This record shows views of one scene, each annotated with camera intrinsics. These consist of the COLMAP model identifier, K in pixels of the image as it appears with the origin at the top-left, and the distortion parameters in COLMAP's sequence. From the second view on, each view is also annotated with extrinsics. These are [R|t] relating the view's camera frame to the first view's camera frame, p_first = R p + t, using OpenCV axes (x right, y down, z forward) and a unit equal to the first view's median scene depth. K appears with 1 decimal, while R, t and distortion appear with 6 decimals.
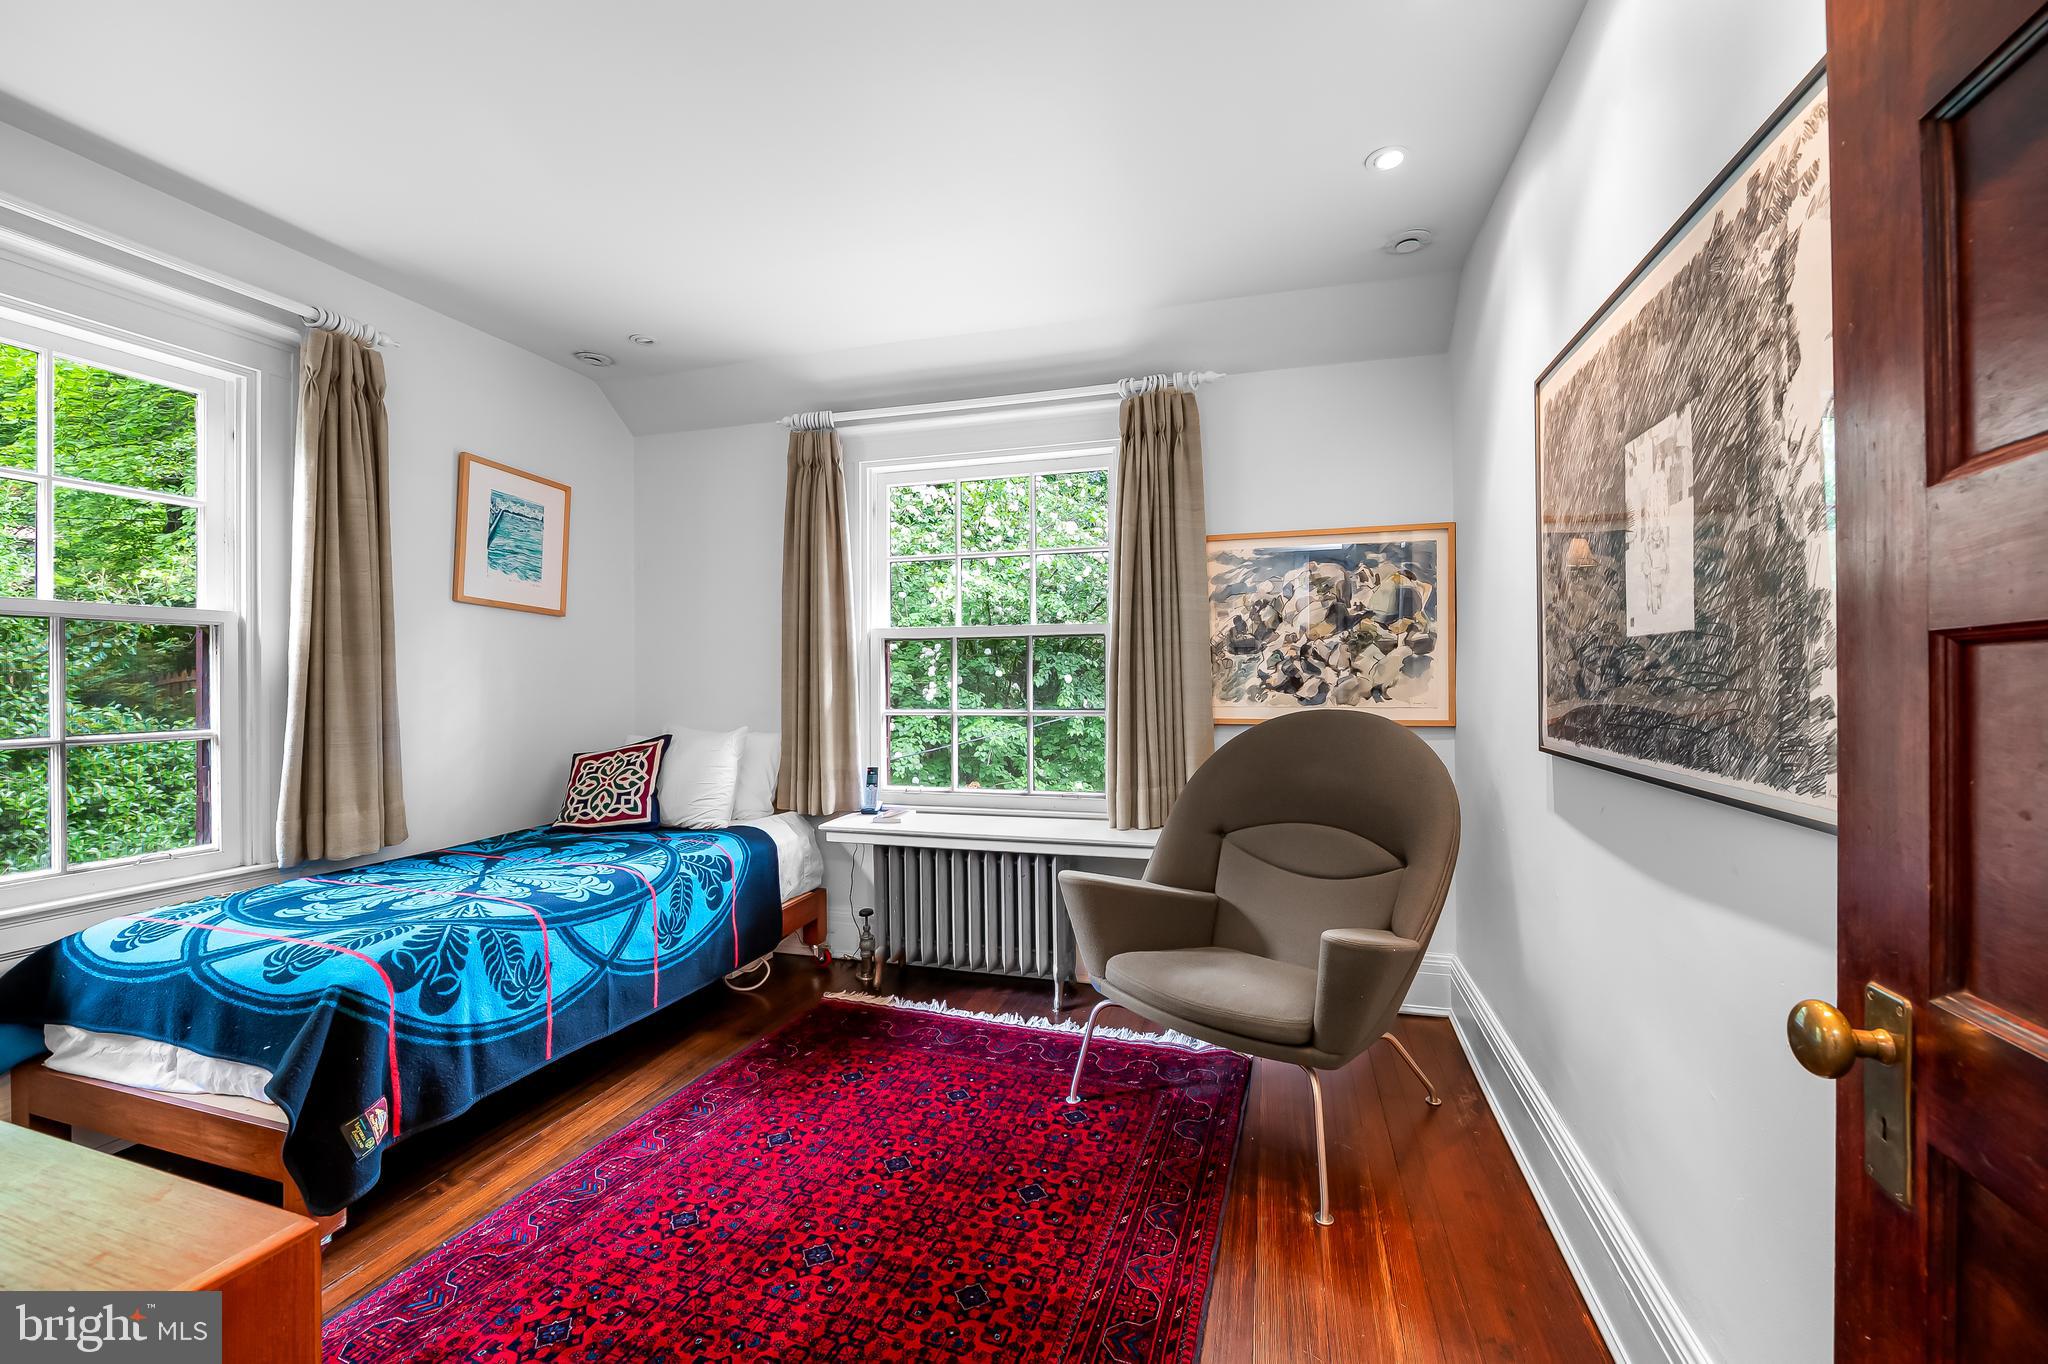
lens RADIAL K [[823.5, 0, 1026.2], [0, 823.5, 682.6], [0, 0, 1]] dist [-0.018603, -0.000057]
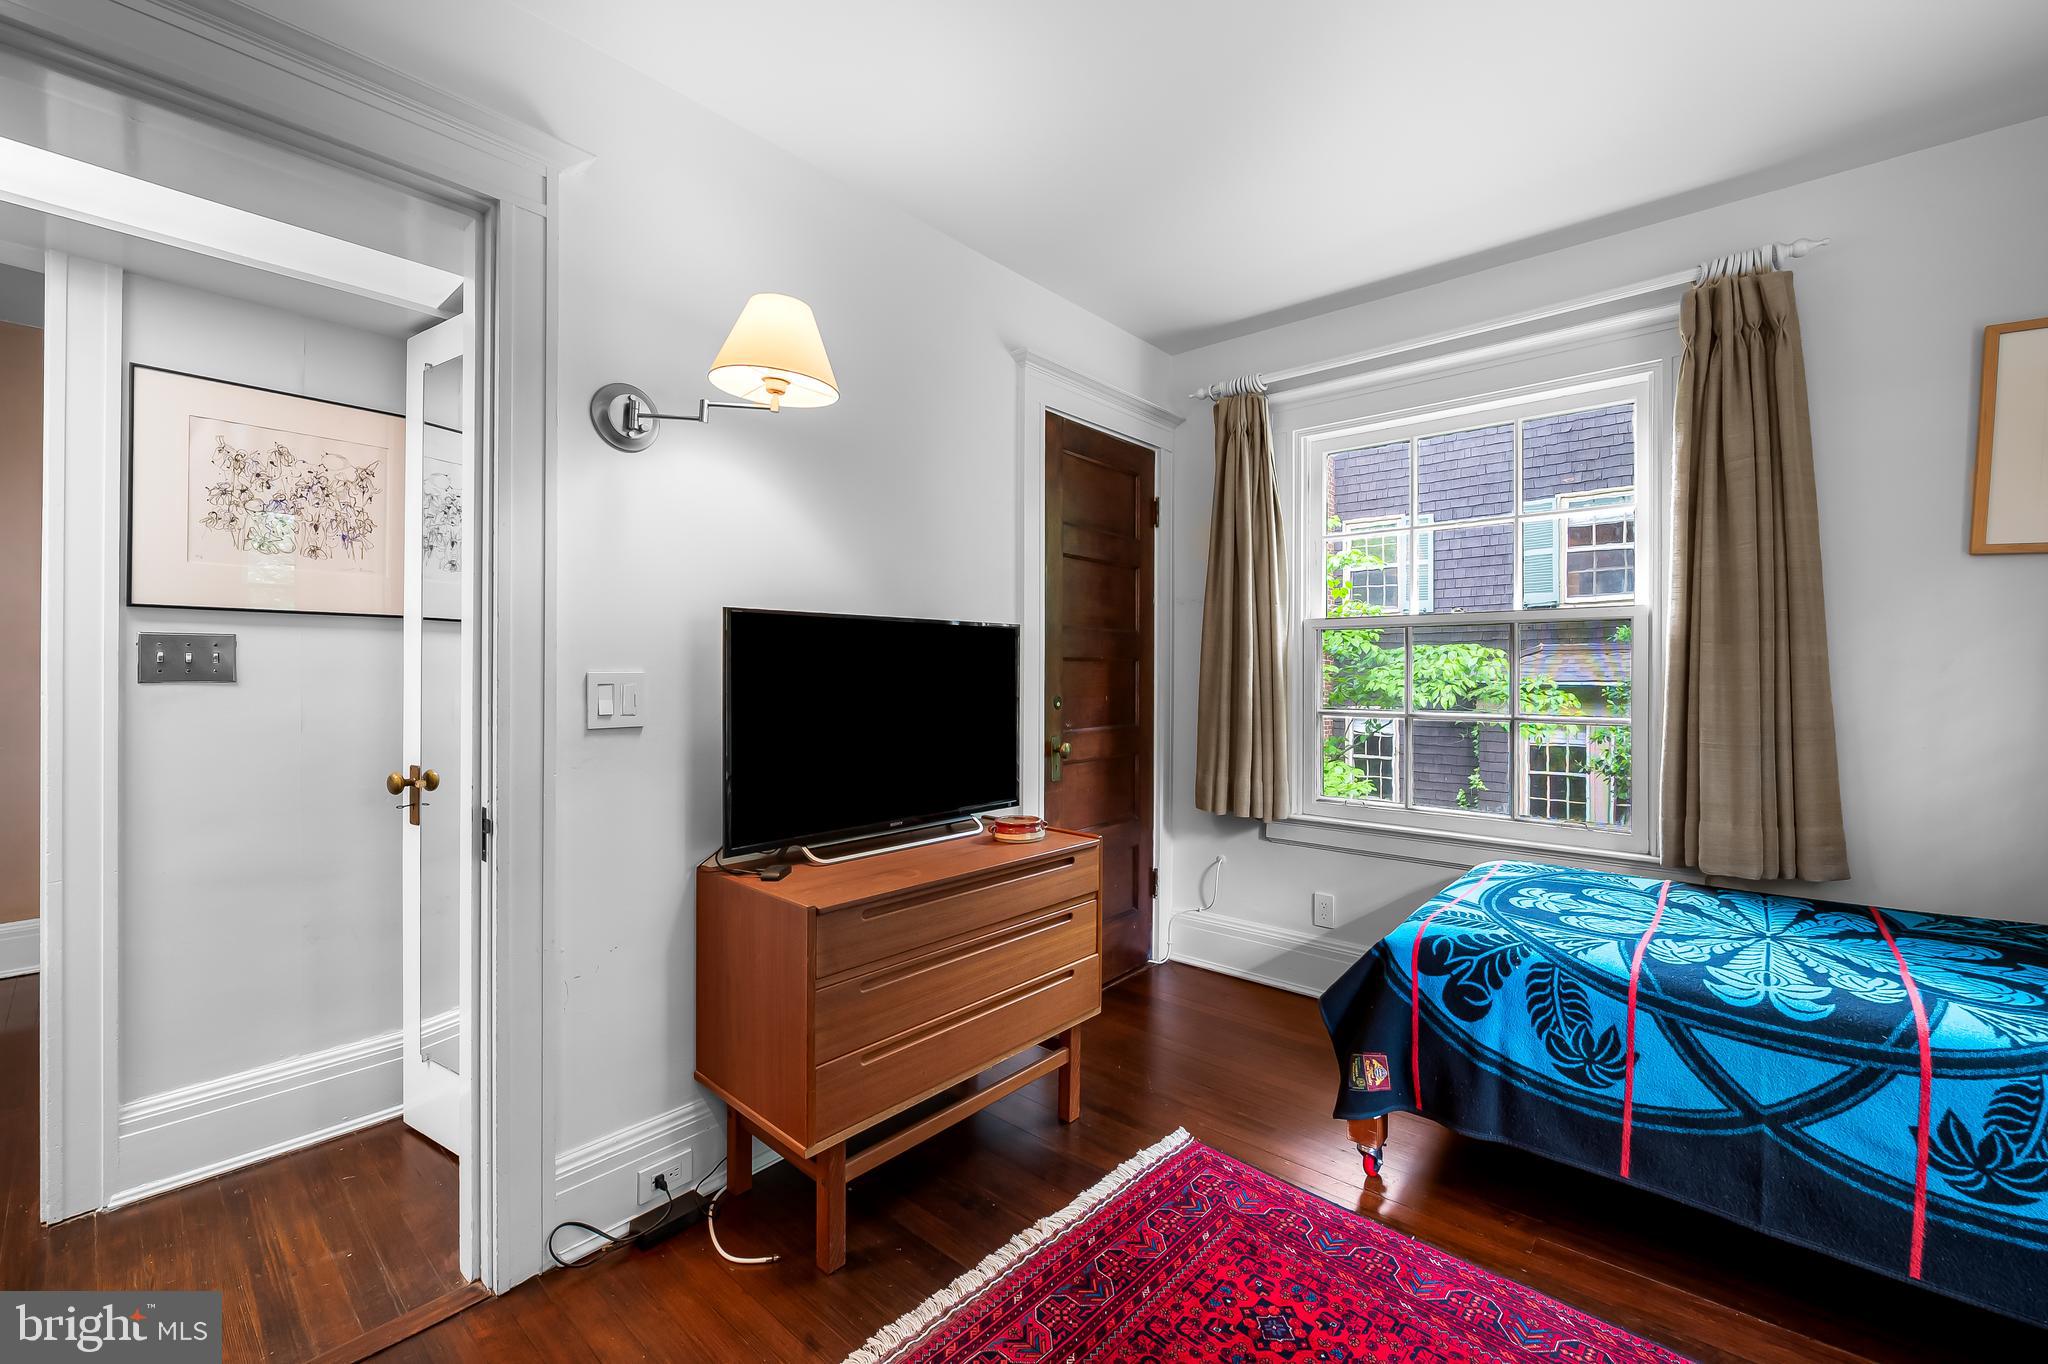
lens RADIAL K [[823.5, 0, 1022.6], [0, 823.5, 666.6], [0, 0, 1]] dist [-0.018603, -0.000057]
pose [[-0.419445, 0.000287, -0.907781, 0.332937], [-0.002660, 0.999995, 0.001545, -0.008932], [0.907777, 0.003063, -0.419442, 0.829247]]
